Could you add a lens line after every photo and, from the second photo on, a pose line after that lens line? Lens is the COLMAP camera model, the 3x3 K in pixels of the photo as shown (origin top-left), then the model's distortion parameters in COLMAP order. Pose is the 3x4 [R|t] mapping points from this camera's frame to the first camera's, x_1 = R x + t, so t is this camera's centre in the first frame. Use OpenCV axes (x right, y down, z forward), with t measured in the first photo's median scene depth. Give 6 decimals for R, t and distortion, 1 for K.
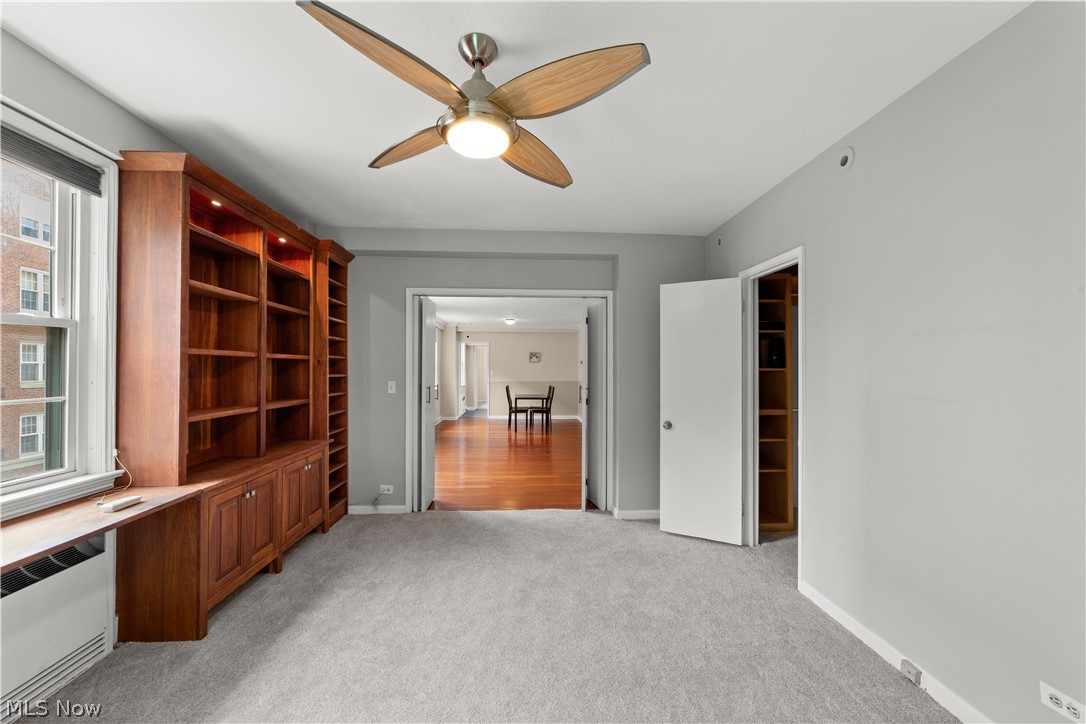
lens RADIAL K [[429.6, 0, 541.8], [0, 429.6, 370.4], [0, 0, 1]] dist [0.000046, 0.000000]
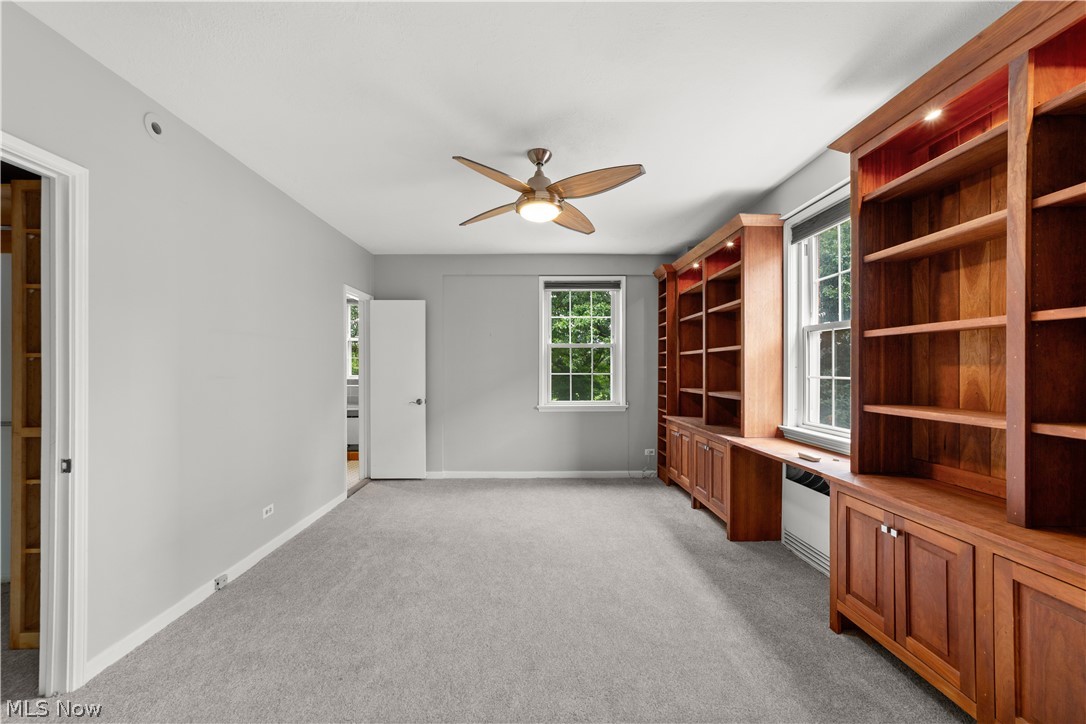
lens RADIAL K [[405.0, 0, 543.0], [0, 405.0, 362.0], [0, 0, 1]] dist [-0.000586, -0.000084]
pose [[-0.999384, 0.000400, 0.035102, -0.124654], [0.000123, 0.999969, -0.007903, 0.017427], [-0.035104, -0.007894, -0.999352, 1.481439]]
